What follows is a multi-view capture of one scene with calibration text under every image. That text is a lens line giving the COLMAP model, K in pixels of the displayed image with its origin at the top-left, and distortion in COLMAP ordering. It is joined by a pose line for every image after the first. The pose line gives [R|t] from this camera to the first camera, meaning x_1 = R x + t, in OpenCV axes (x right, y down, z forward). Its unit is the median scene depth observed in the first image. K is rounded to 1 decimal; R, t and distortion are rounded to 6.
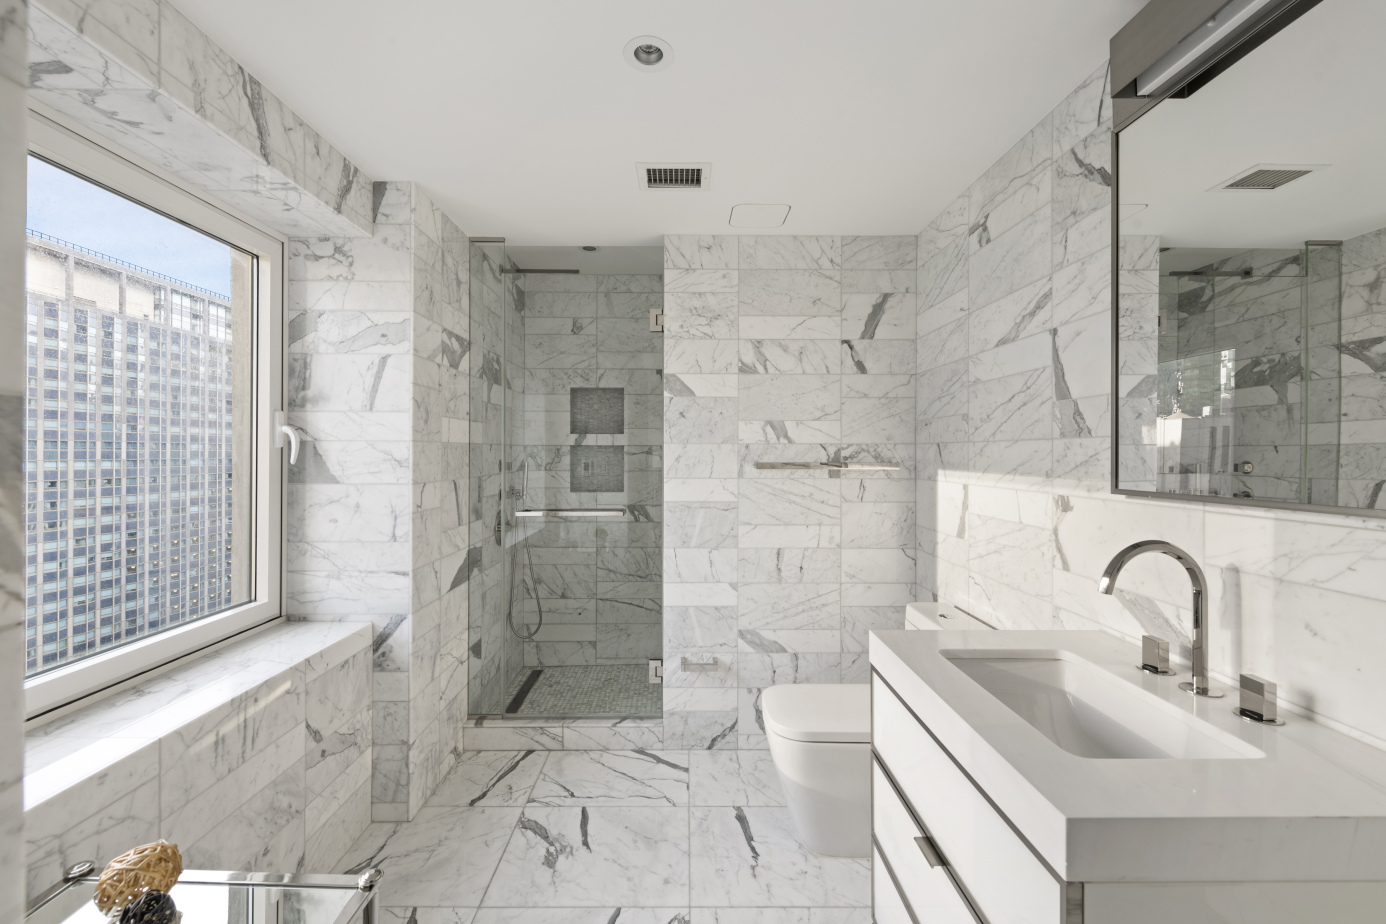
lens RADIAL K [[584.6, 0, 691.8], [0, 584.6, 450.6], [0, 0, 1]] dist [0.007643, -0.000490]
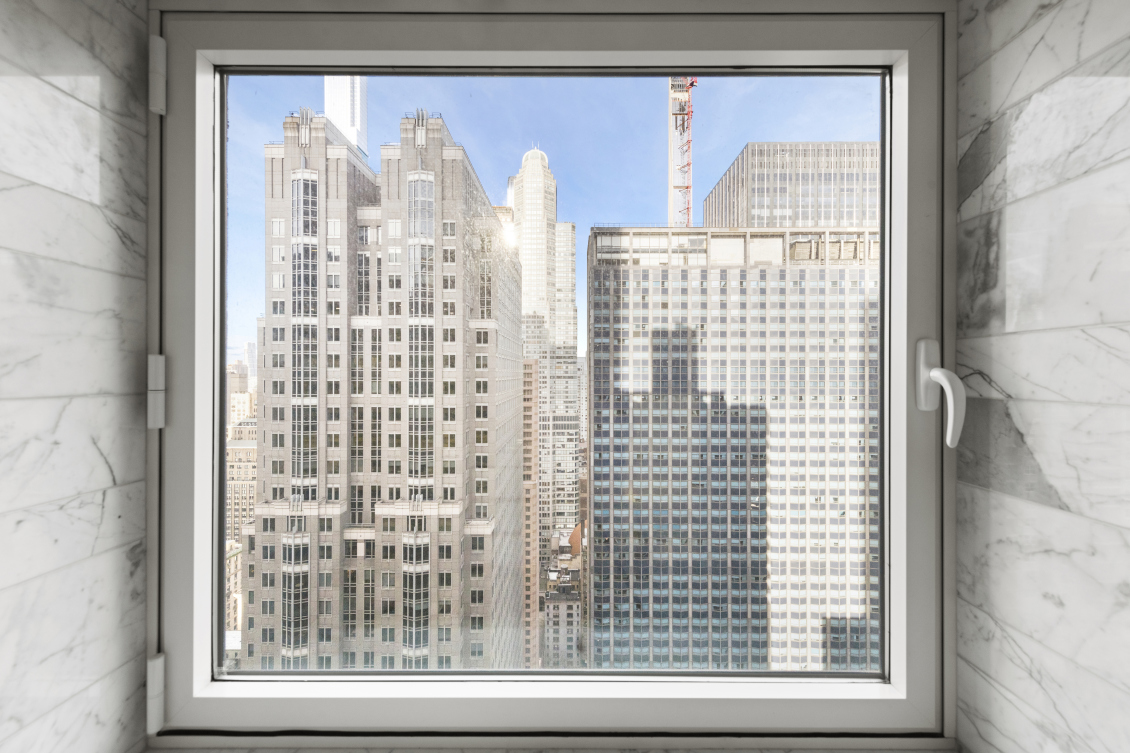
lens RADIAL K [[446.7, 0, 566.5], [0, 446.7, 372.3], [0, 0, 1]] dist [0.003185, -0.000379]
pose [[-0.006783, -0.004978, -0.999965, -0.297668], [-0.000869, 0.999987, -0.004972, -0.035515], [0.999977, 0.000835, -0.006788, 0.664660]]
